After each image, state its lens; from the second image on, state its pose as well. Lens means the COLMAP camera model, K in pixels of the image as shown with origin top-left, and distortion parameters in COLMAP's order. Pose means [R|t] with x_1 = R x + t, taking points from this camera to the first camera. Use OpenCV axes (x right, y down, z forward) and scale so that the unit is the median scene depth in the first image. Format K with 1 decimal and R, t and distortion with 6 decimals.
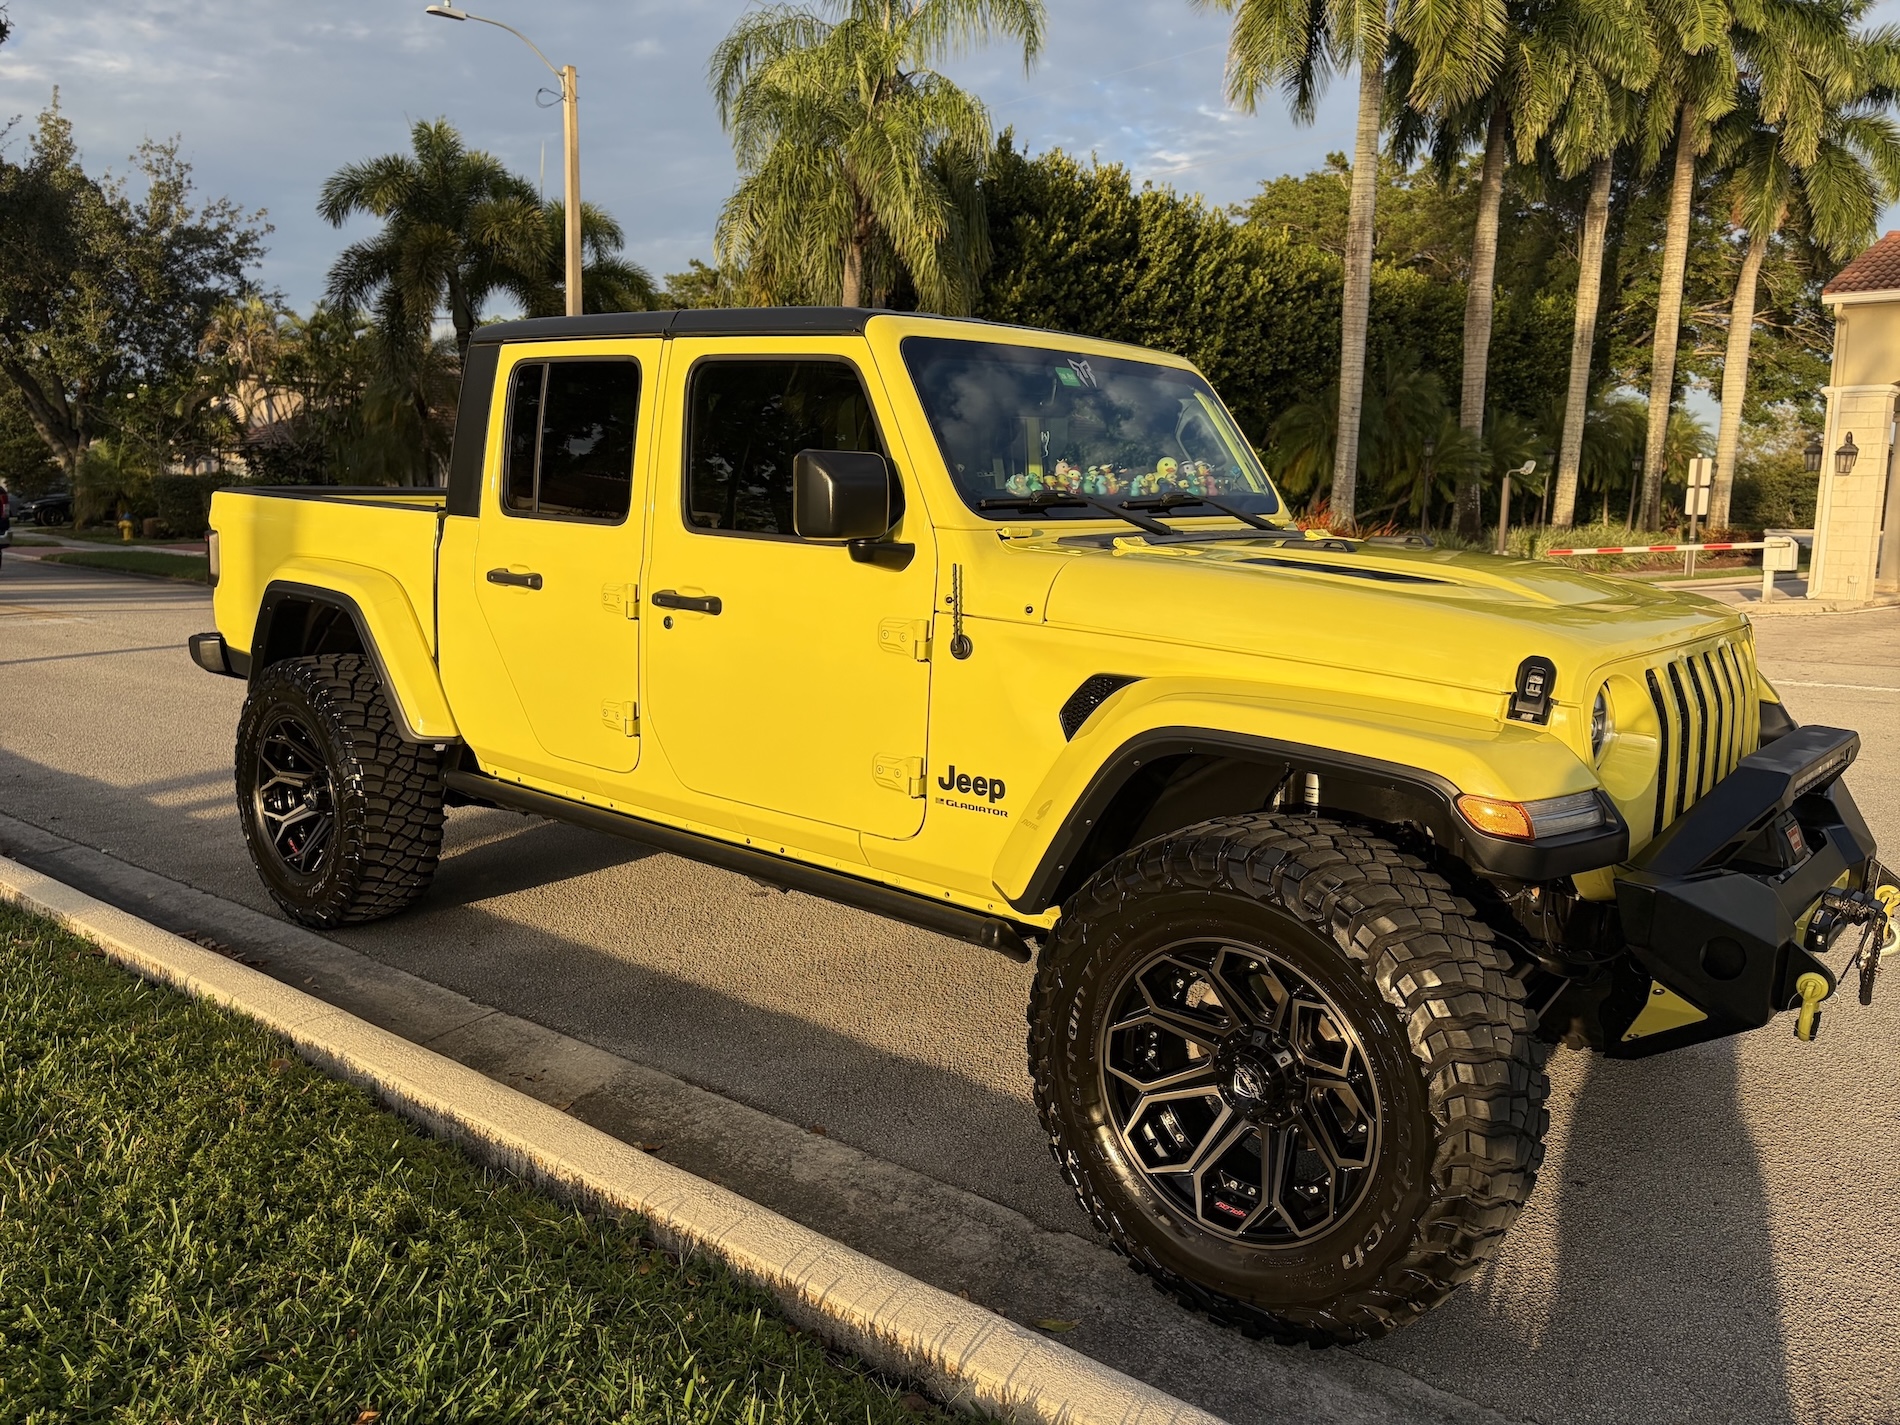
lens RADIAL K [[1422.7, 0, 948.2], [0, 1422.7, 723.1], [0, 0, 1]] dist [0.033001, -0.040065]
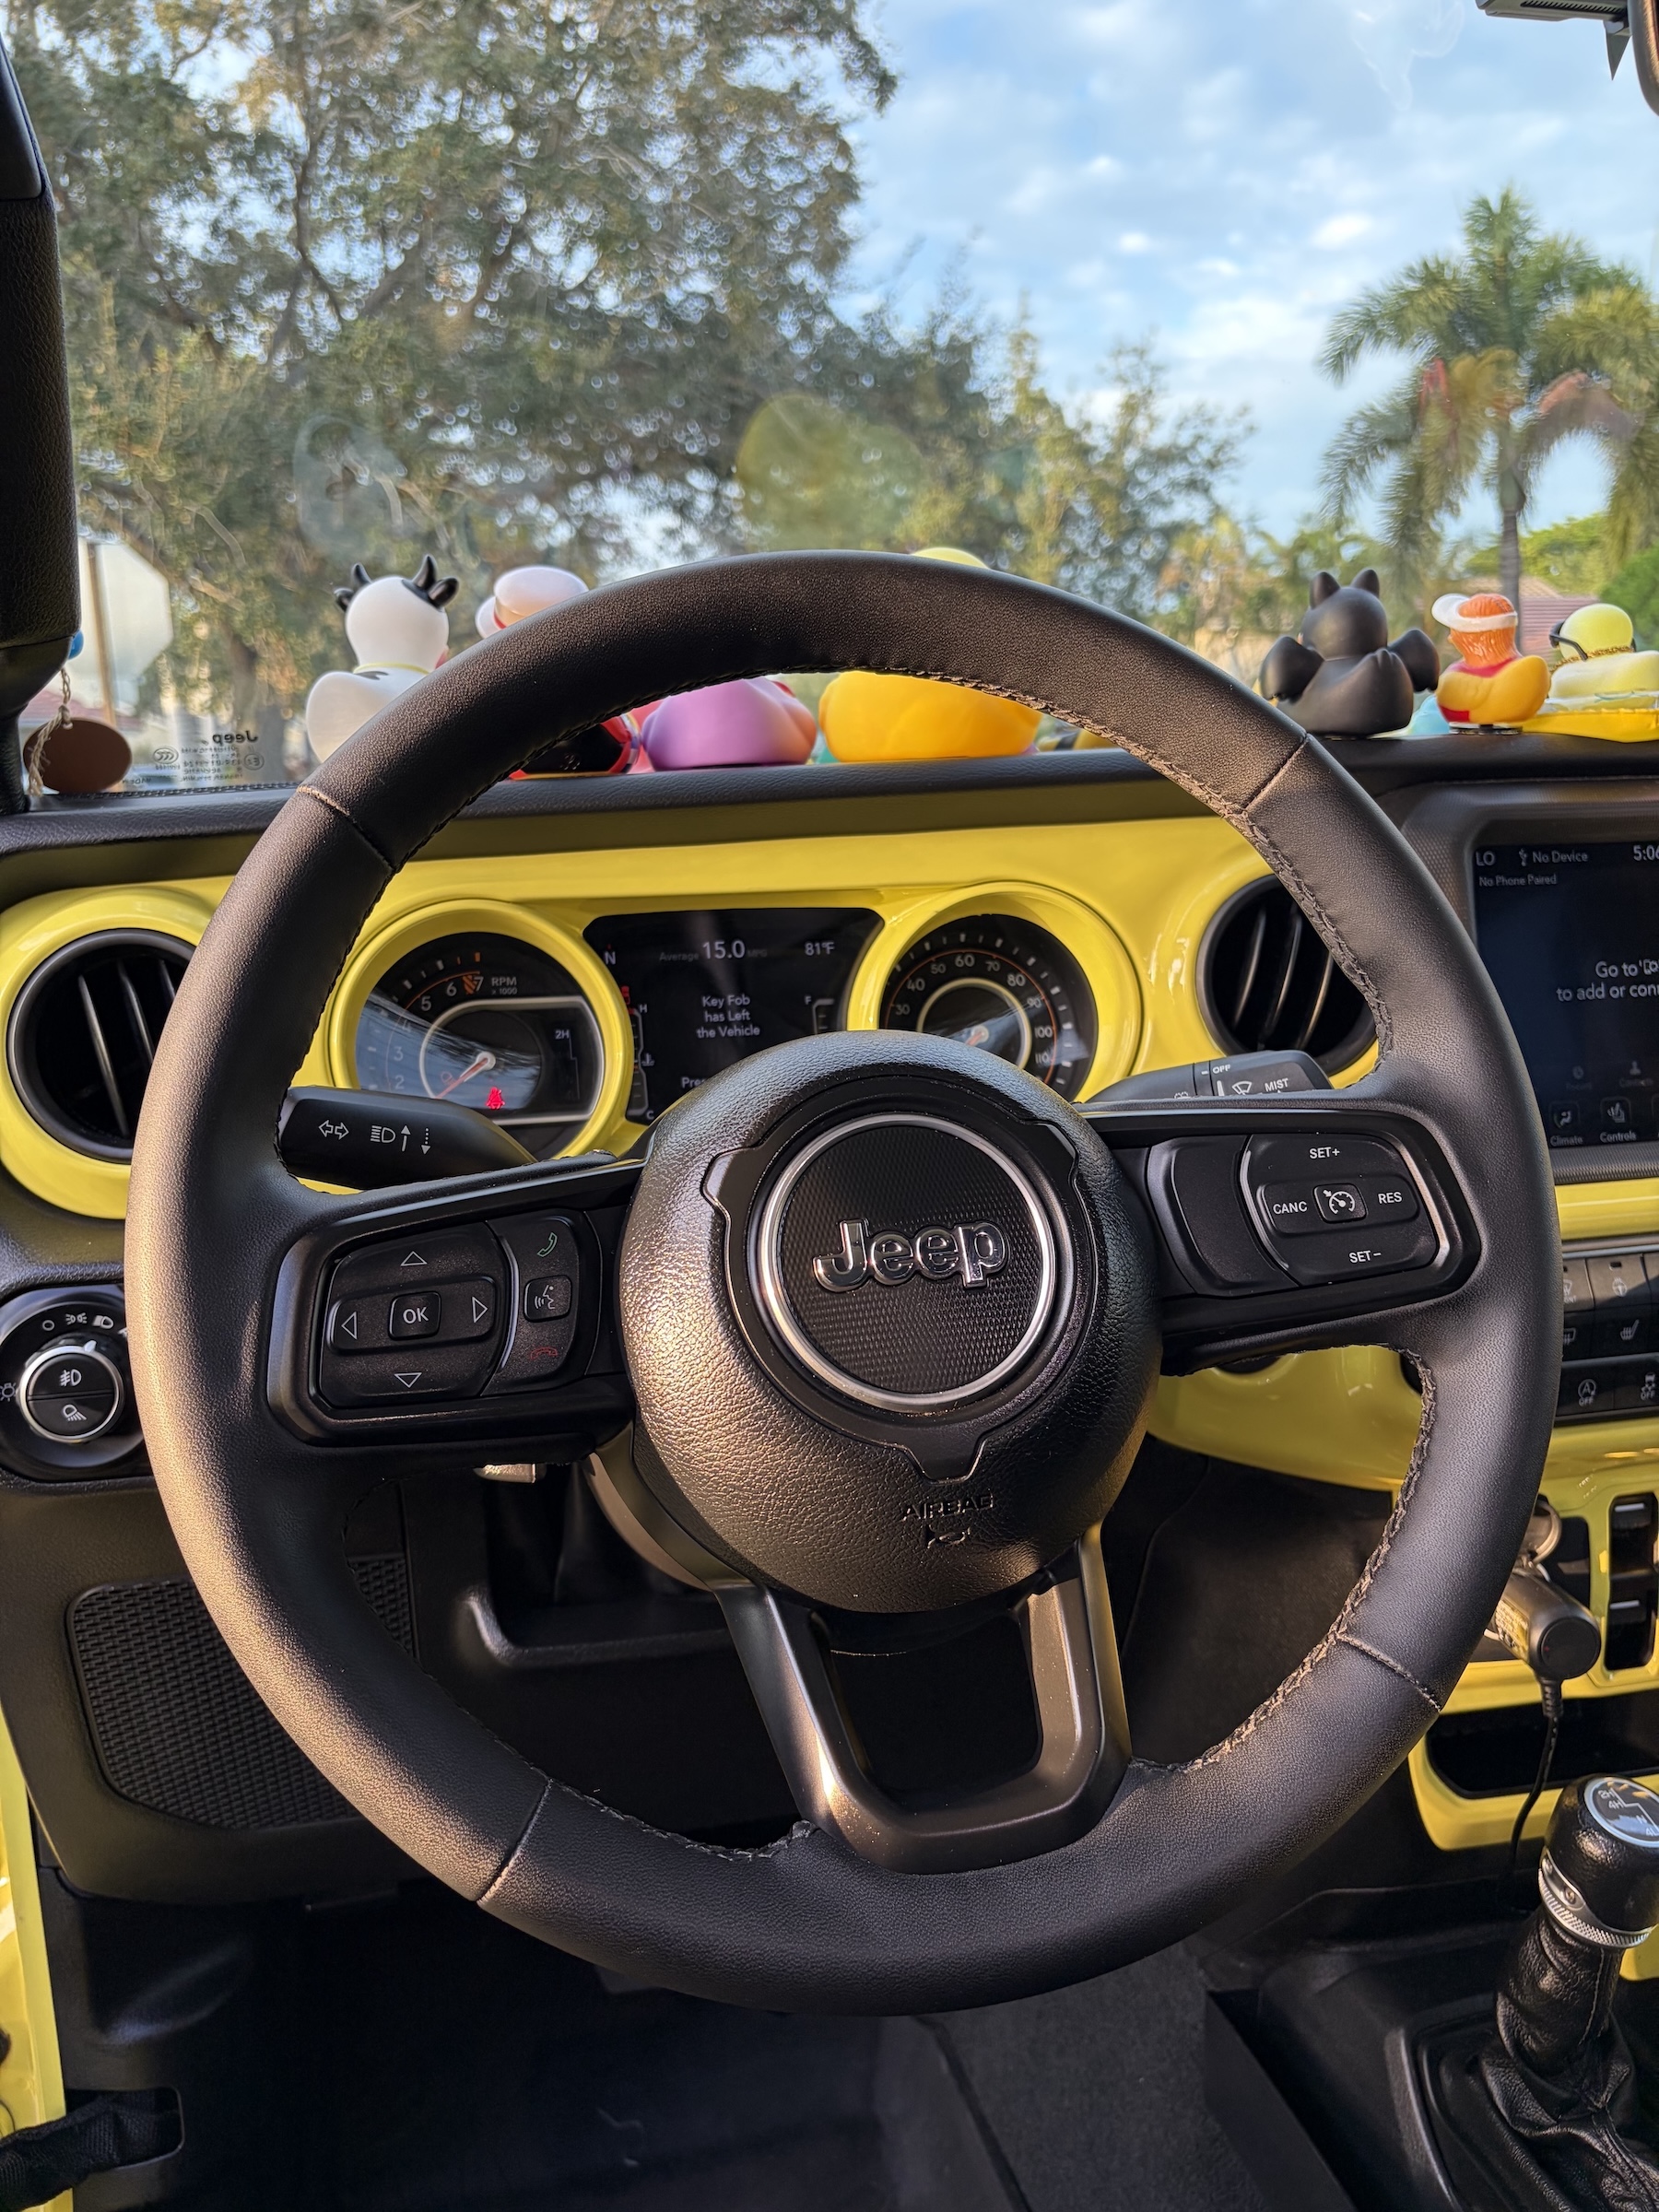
lens RADIAL K [[1656.3, 0, 820.8], [0, 1656.3, 1105.2], [0, 0, 1]] dist [0.033001, -0.040065]
pose [[0.780777, 0.094275, -0.617656, -0.085430], [-0.065546, 0.995455, 0.069083, -0.034151], [0.621362, -0.013453, 0.783408, 0.193531]]
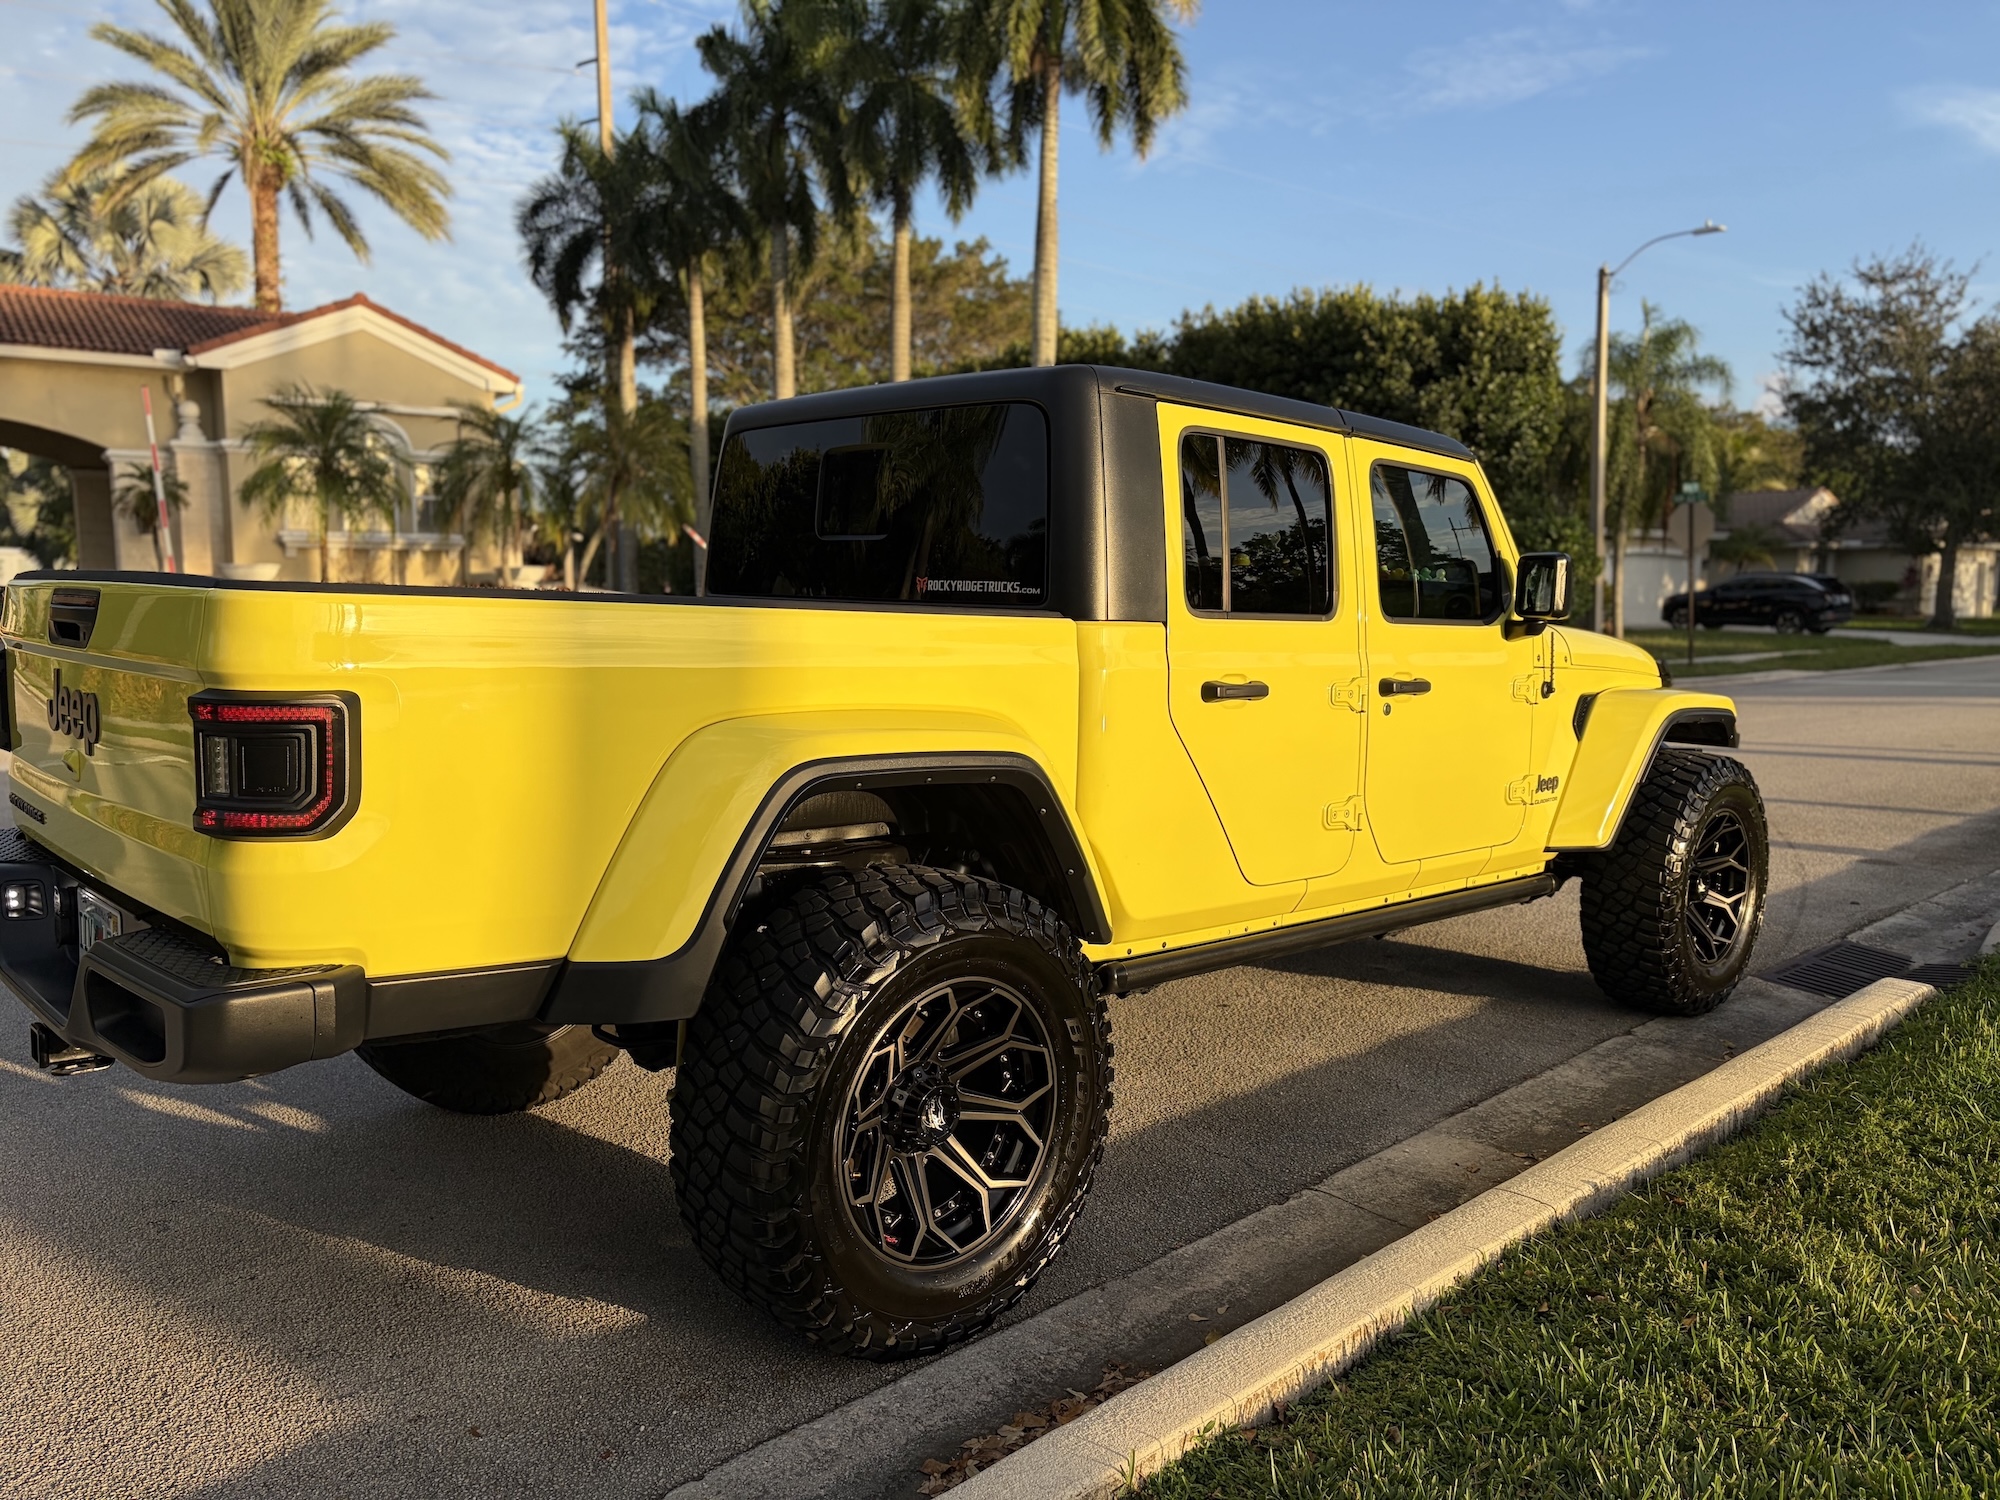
lens RADIAL K [[1497.6, 0, 1010.5], [0, 1497.6, 750.4], [0, 0, 1]] dist [0.033001, -0.040065]
pose [[0.108927, -0.118446, 0.986968, -1.058492], [0.151351, 0.983276, 0.101299, -0.156012], [-0.982460, 0.138344, 0.125033, 0.911395]]
